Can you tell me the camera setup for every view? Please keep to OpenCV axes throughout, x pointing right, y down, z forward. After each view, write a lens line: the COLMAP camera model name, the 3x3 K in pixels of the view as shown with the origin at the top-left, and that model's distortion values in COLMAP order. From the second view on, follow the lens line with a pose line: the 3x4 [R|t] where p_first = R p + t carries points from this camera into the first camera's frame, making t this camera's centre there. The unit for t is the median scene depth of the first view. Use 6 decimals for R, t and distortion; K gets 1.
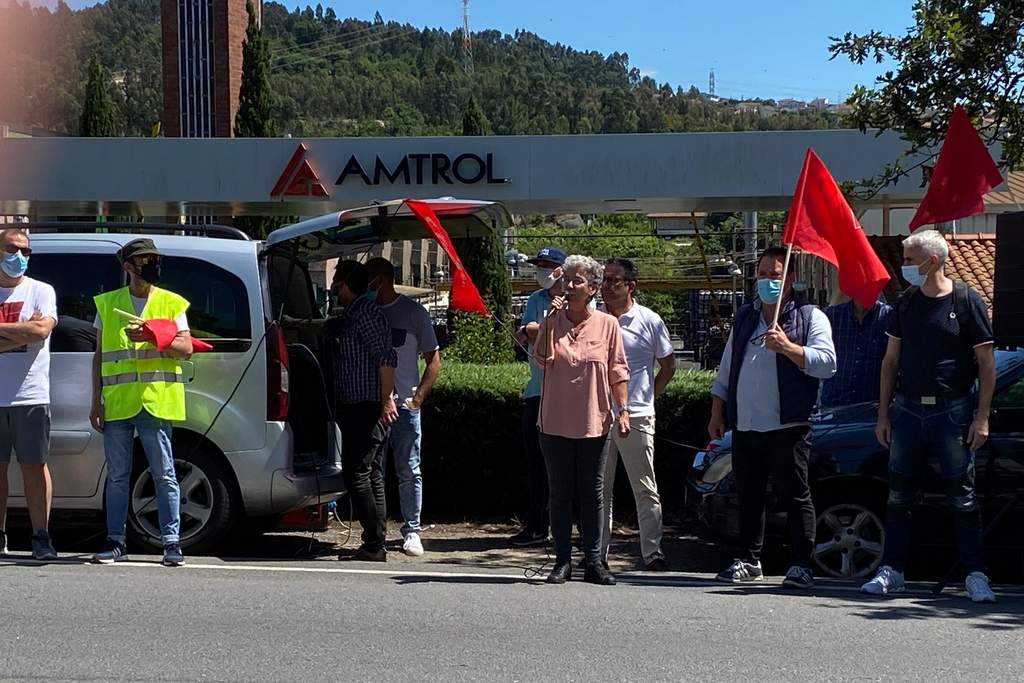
lens RADIAL K [[2108.5, 0, 520.9], [0, 2108.5, 387.8], [0, 0, 1]] dist [0.185467, 0.000000]
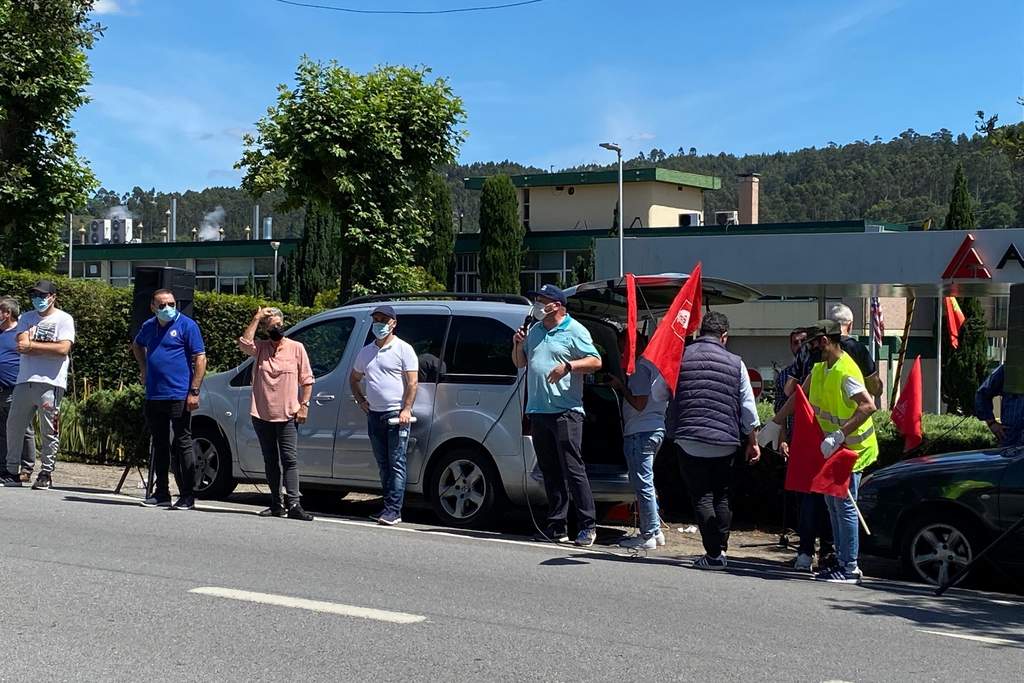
lens RADIAL K [[1832.3, 0, 515.8], [0, 1832.3, 337.0], [0, 0, 1]] dist [0.111699, 0.000000]
pose [[0.867160, 0.012441, -0.497875, 0.191360], [-0.043272, 0.997790, -0.050434, 0.004905], [0.496147, 0.065278, 0.865781, -0.017020]]
